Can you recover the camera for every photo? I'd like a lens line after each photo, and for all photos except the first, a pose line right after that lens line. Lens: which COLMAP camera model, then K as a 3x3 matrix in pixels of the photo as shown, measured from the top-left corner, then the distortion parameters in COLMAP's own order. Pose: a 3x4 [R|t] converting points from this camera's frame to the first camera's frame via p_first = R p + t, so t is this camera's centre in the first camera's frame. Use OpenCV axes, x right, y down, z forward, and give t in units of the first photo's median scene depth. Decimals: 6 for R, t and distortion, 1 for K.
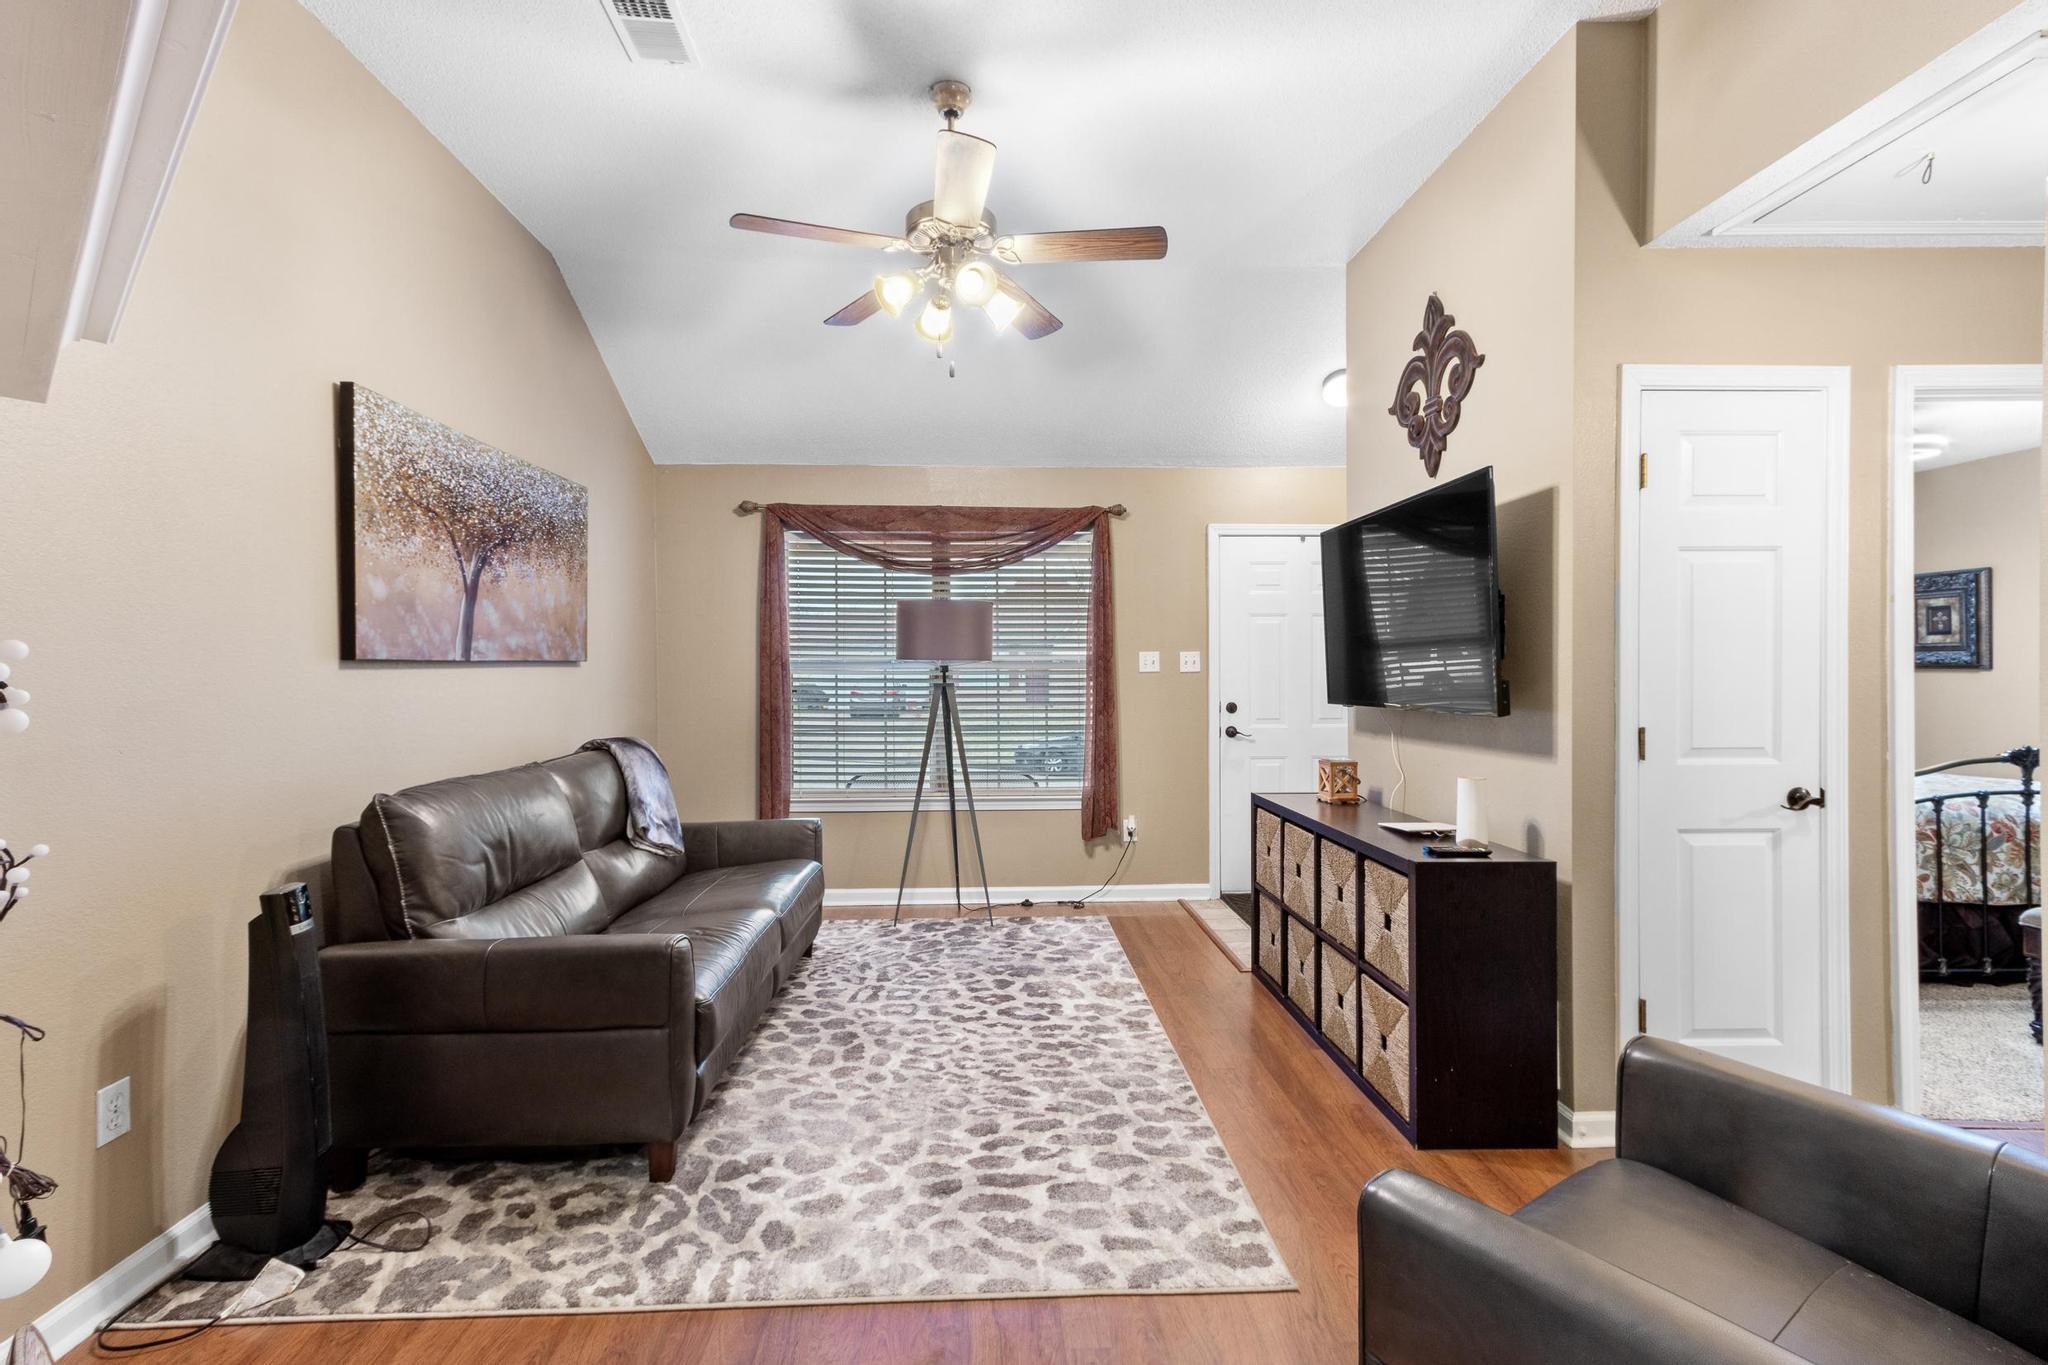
lens RADIAL K [[931.0, 0, 1030.5], [0, 931.0, 678.5], [0, 0, 1]] dist [0.024003, -0.001097]
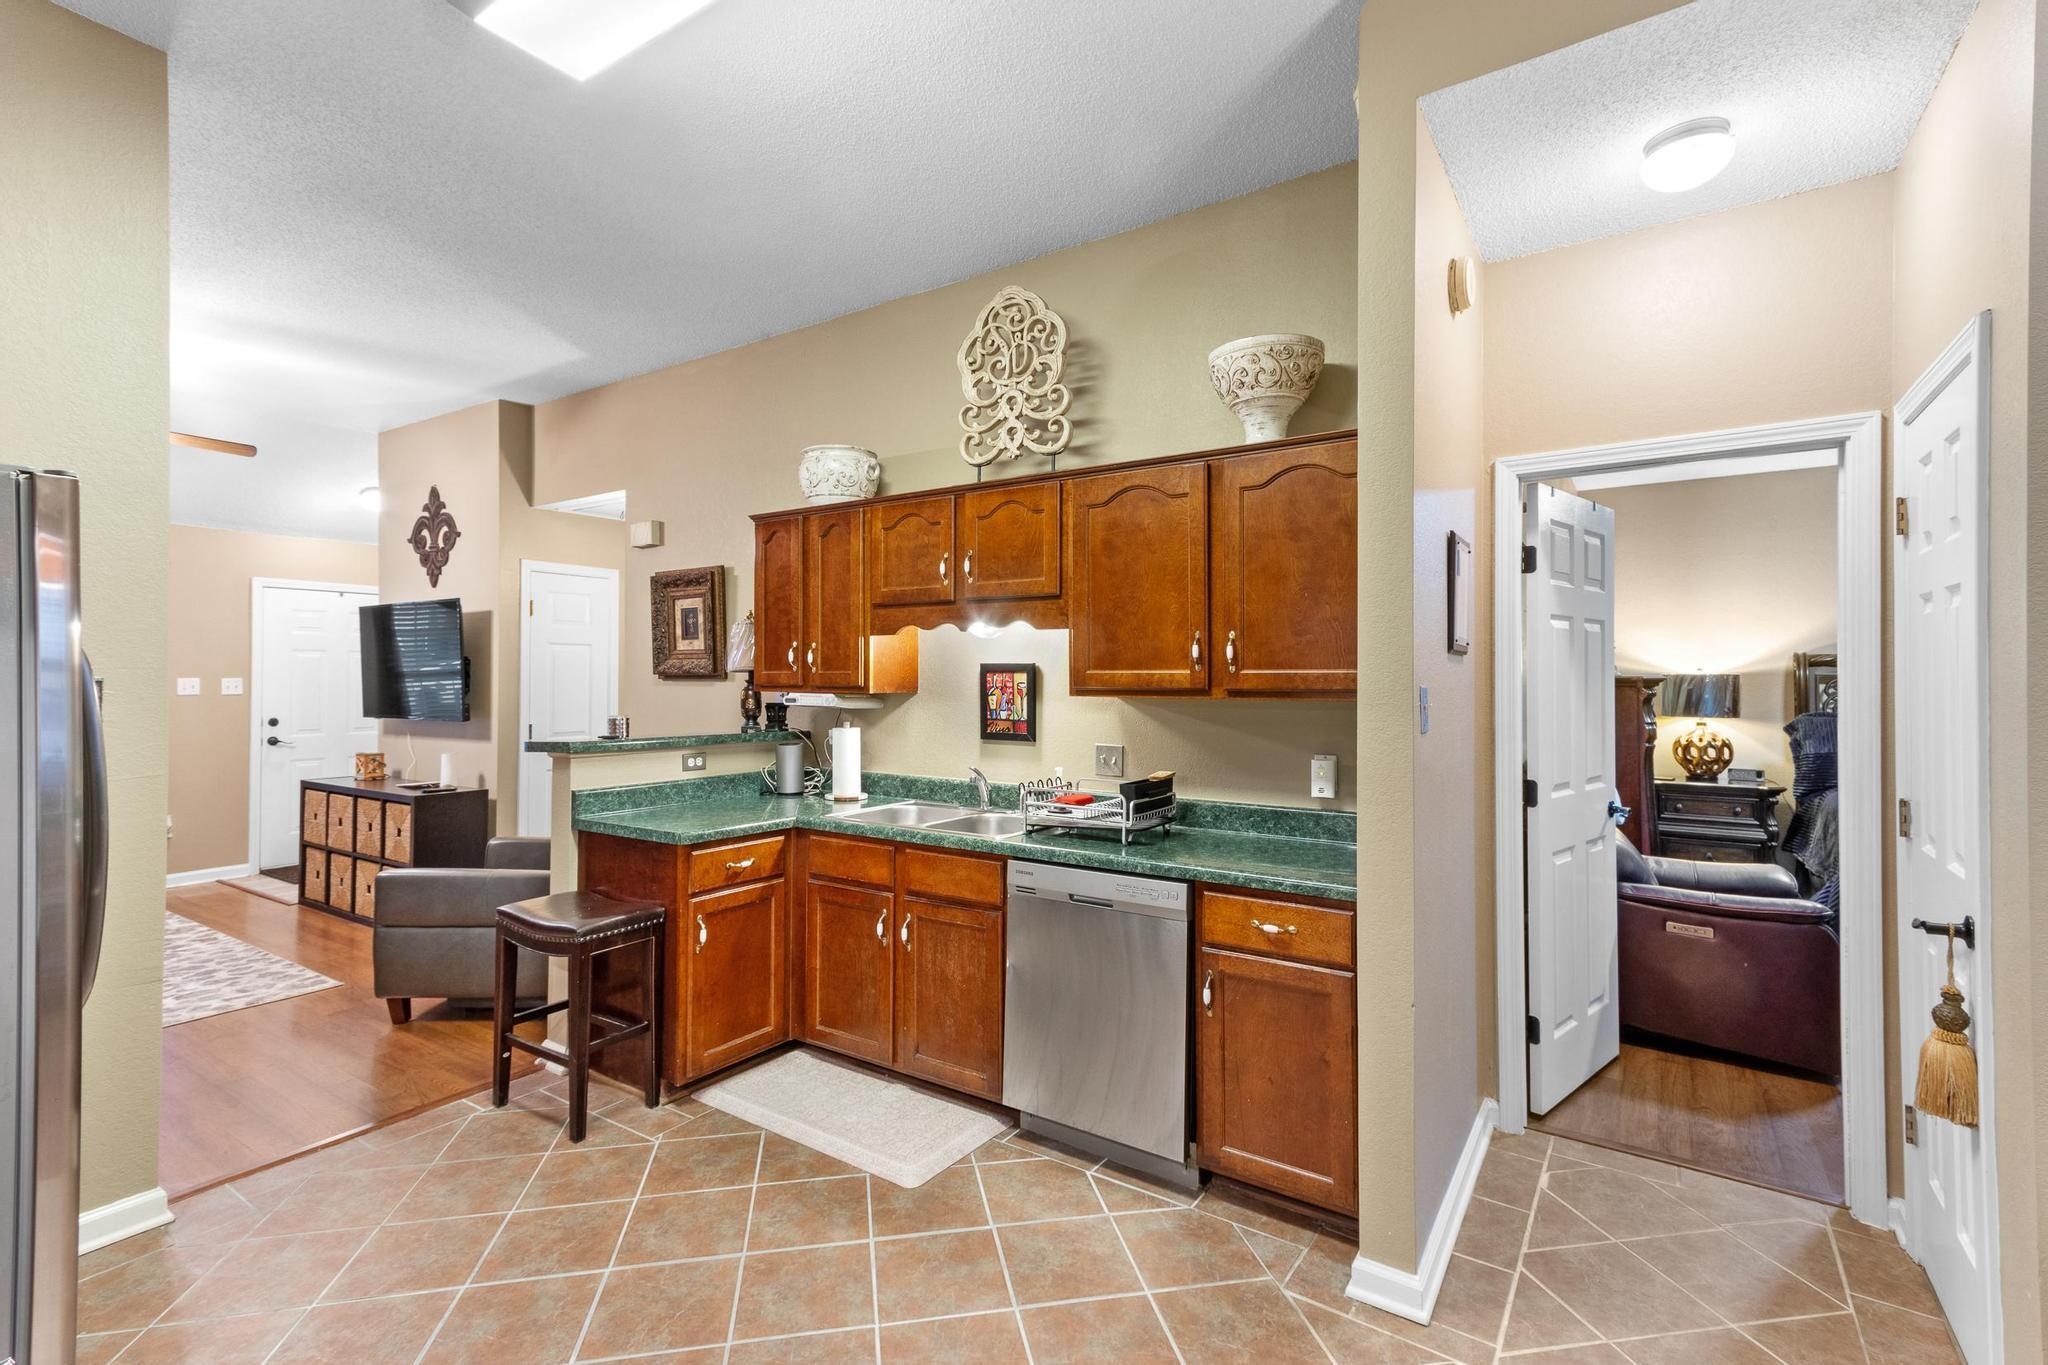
lens RADIAL K [[931.0, 0, 1008.5], [0, 931.0, 667.3], [0, 0, 1]] dist [0.024003, -0.001097]
pose [[0.611053, 0.012260, 0.791495, -0.320759], [0.001429, 0.999861, -0.016591, -0.034725], [-0.791589, 0.011269, 0.610951, -0.974691]]
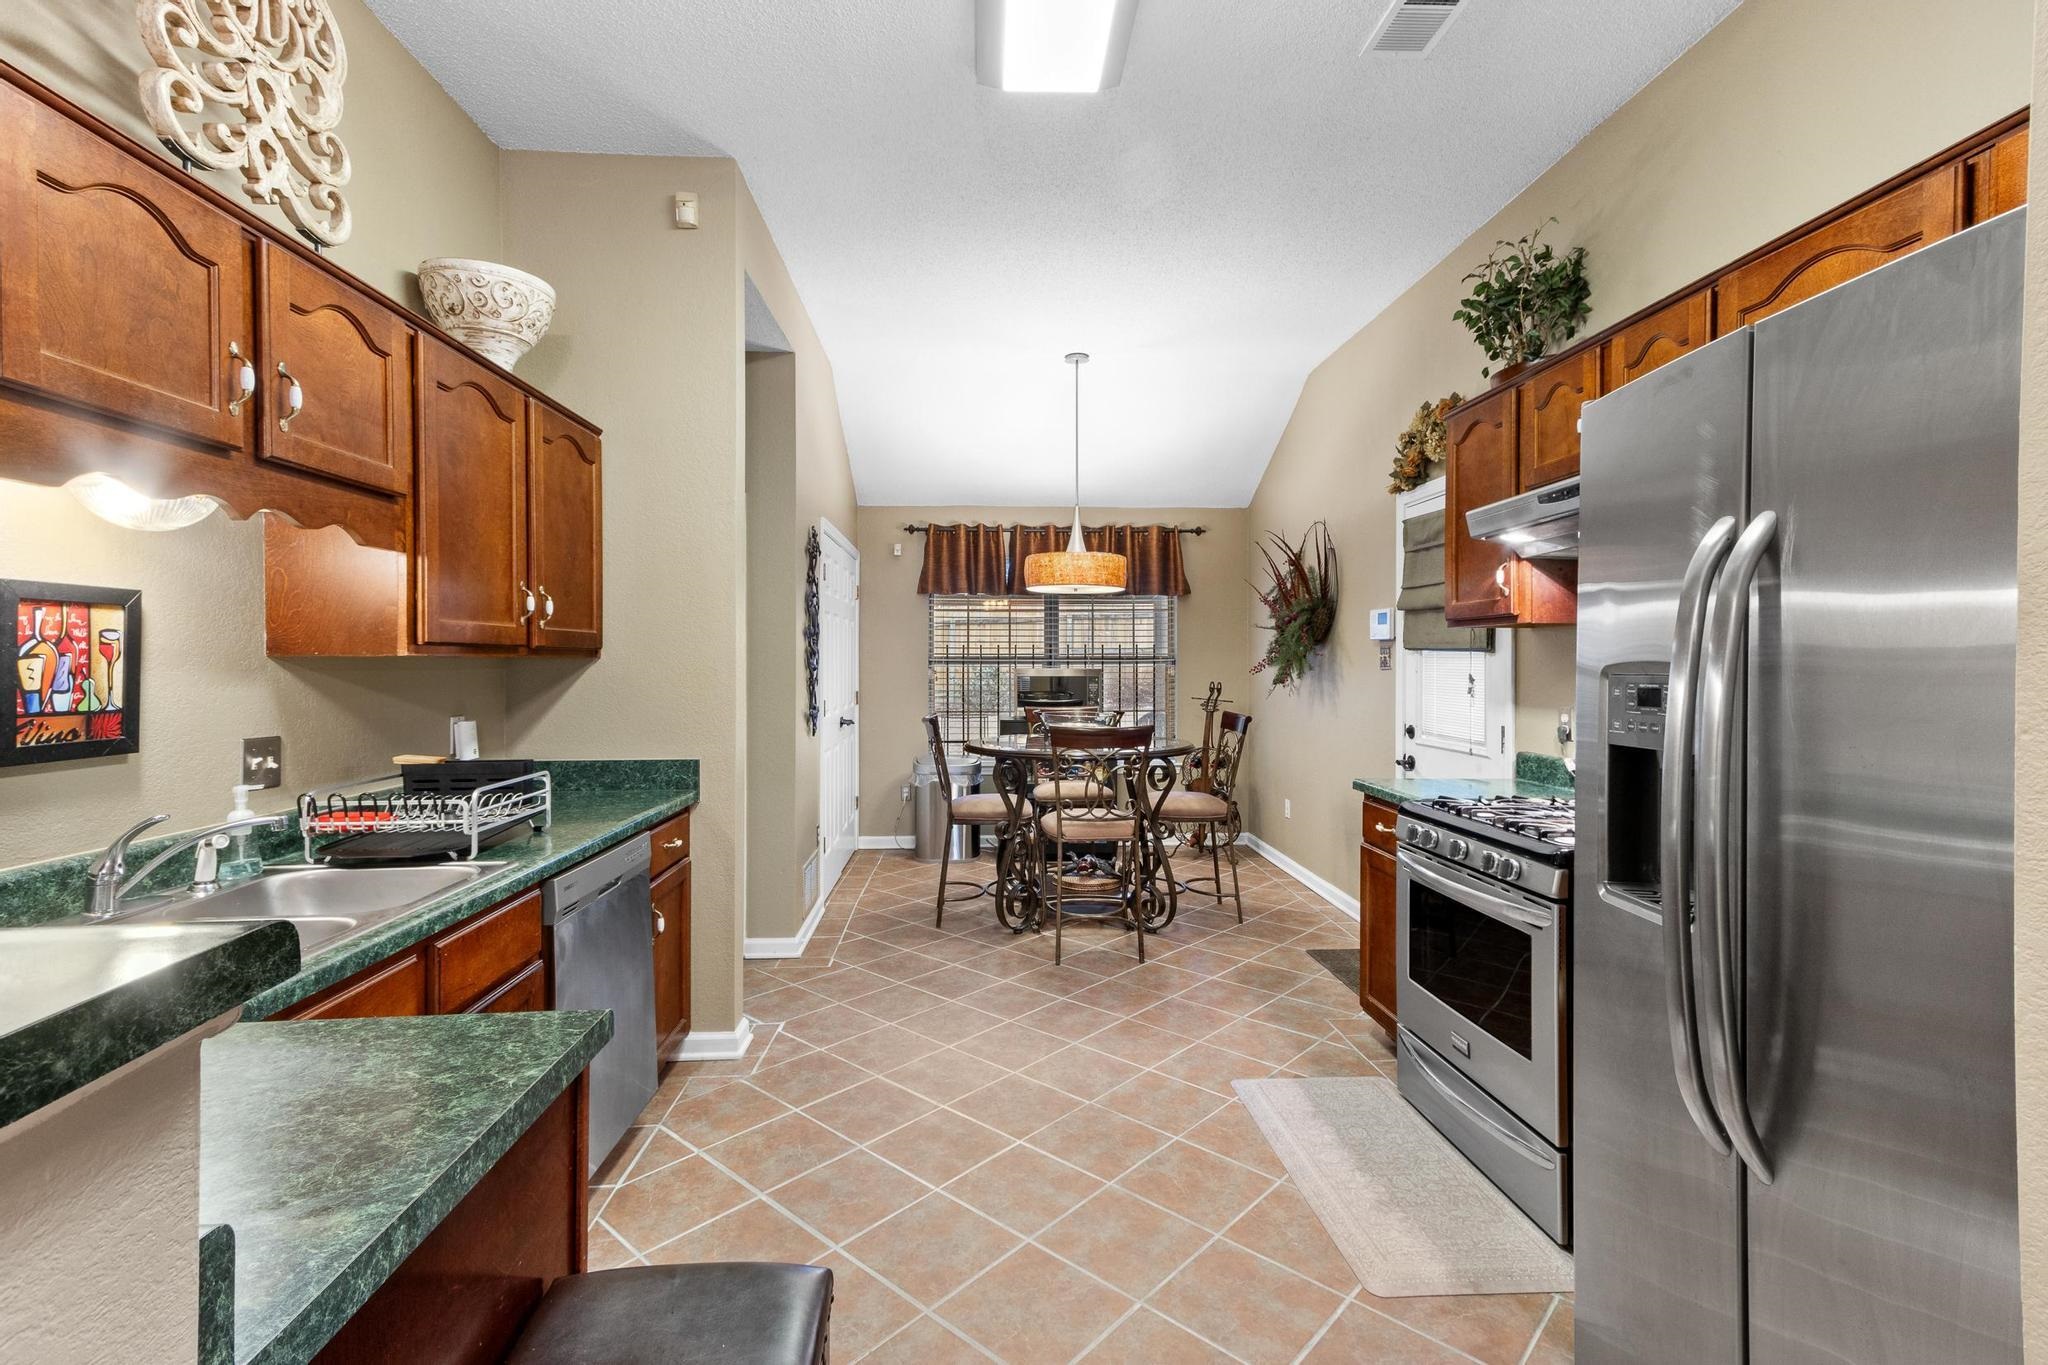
lens RADIAL K [[931.0, 0, 1013.5], [0, 931.0, 669.7], [0, 0, 1]] dist [0.024003, -0.001097]
pose [[-0.999855, 0.004575, 0.016381, 0.065429], [0.004845, 0.999852, 0.016522, -0.018666], [-0.016302, 0.016599, -0.999729, 0.230649]]
